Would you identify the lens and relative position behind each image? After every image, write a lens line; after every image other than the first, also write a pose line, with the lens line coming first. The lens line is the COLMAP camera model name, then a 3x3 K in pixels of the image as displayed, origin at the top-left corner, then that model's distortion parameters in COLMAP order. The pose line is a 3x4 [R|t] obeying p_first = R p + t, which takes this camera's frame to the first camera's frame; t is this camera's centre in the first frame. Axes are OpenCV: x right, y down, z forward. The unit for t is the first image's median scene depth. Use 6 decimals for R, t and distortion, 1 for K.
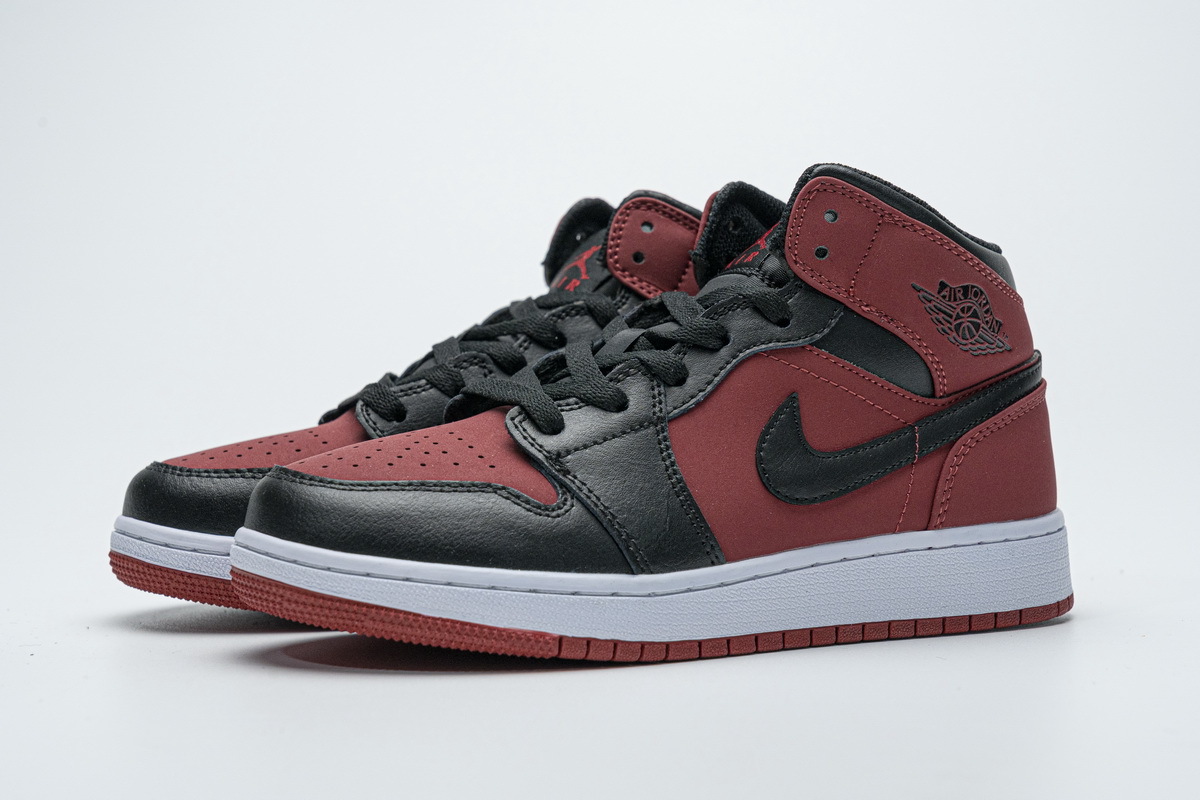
lens RADIAL K [[2231.5, 0, 599.4], [0, 2231.5, 401.2], [0, 0, 1]] dist [-0.042852, 0.000000]
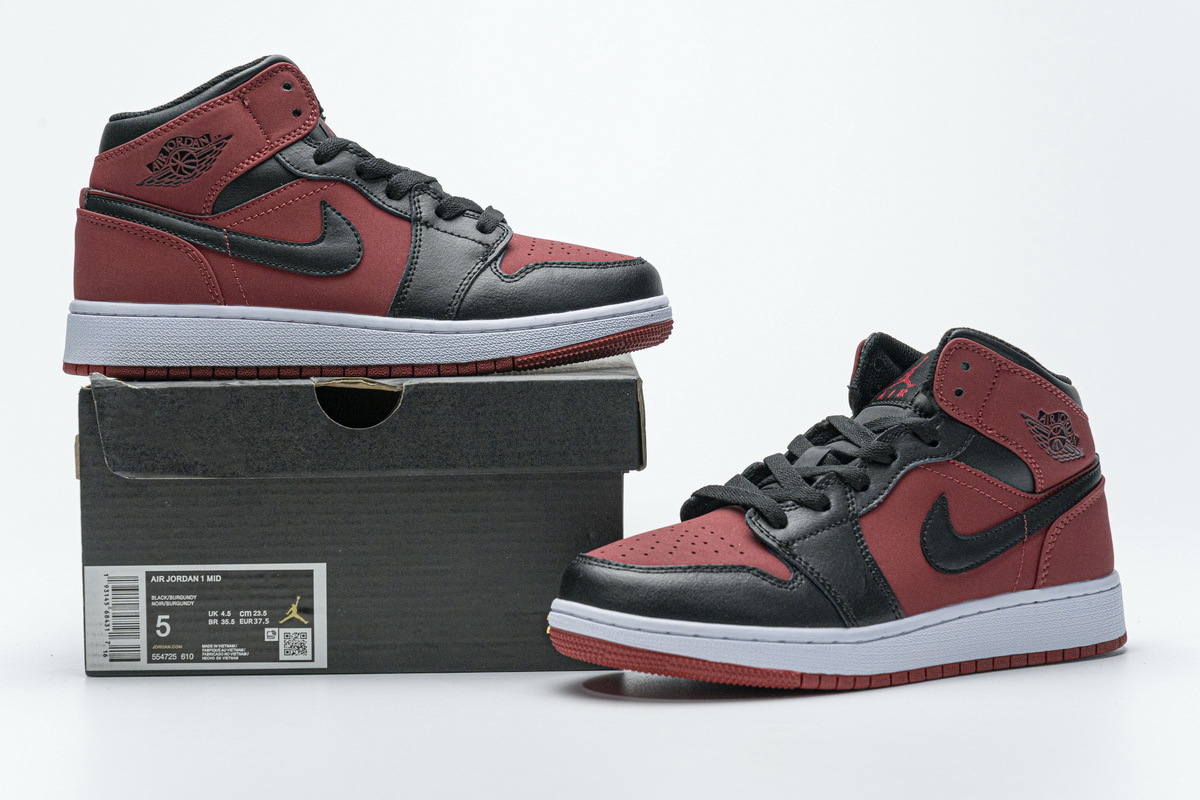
lens RADIAL K [[2386.5, 0, 601.2], [0, 2386.5, 400.2], [0, 0, 1]] dist [0.029319, 0.000000]
pose [[0.994841, -0.013943, 0.100479, -0.277983], [0.013520, 0.999897, 0.004888, -0.073300], [-0.100537, -0.003504, 0.994927, -0.473159]]
